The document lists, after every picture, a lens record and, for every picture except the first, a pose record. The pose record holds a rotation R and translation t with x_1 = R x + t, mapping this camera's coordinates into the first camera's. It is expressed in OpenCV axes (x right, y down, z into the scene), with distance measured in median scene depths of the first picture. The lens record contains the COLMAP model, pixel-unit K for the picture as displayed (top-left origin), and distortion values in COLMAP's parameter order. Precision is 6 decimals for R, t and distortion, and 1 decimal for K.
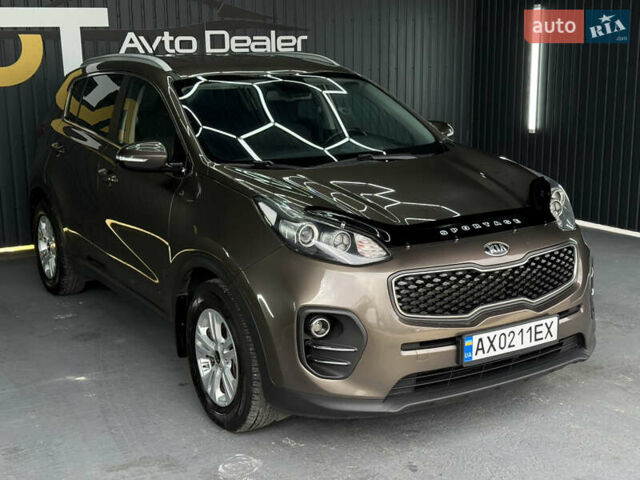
lens RADIAL K [[892.0, 0, 318.6], [0, 892.0, 239.4], [0, 0, 1]] dist [0.116778, 0.000000]
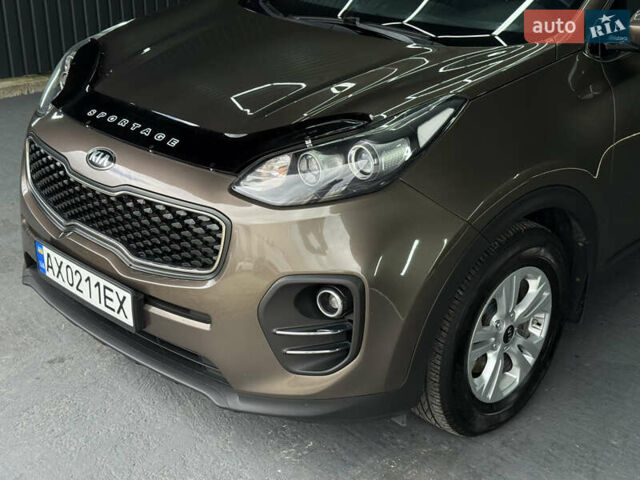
lens RADIAL K [[892.0, 0, 320.0], [0, 892.0, 242.9], [0, 0, 1]] dist [0.116778, 0.000000]
pose [[0.232004, 0.407856, -0.883079, 0.871465], [-0.223638, 0.905895, 0.359639, -0.216706], [0.946658, 0.114052, 0.301383, 0.945697]]
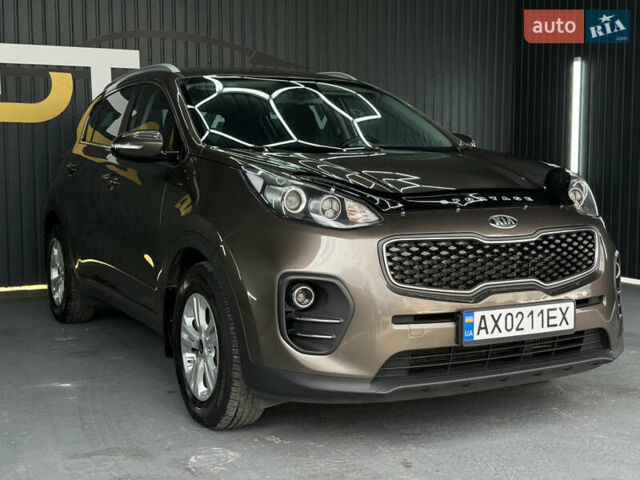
lens RADIAL K [[892.0, 0, 319.6], [0, 892.0, 242.2], [0, 0, 1]] dist [0.116778, 0.000000]
pose [[0.997715, 0.016302, -0.065573, 0.072109], [-0.024105, 0.992478, -0.120024, 0.142657], [0.063123, 0.121331, 0.990603, 0.091055]]
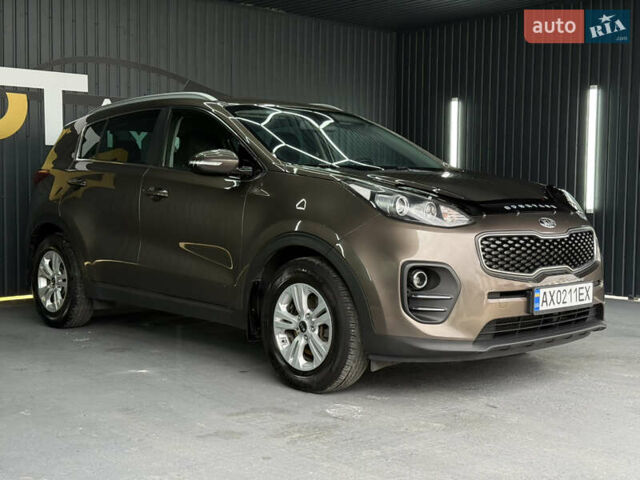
lens RADIAL K [[892.0, 0, 318.4], [0, 892.0, 243.4], [0, 0, 1]] dist [0.116778, 0.000000]
pose [[0.981920, 0.009492, 0.189059, -0.329958], [0.019207, 0.988592, -0.149388, 0.210644], [-0.188320, 0.150318, 0.970536, -0.113218]]
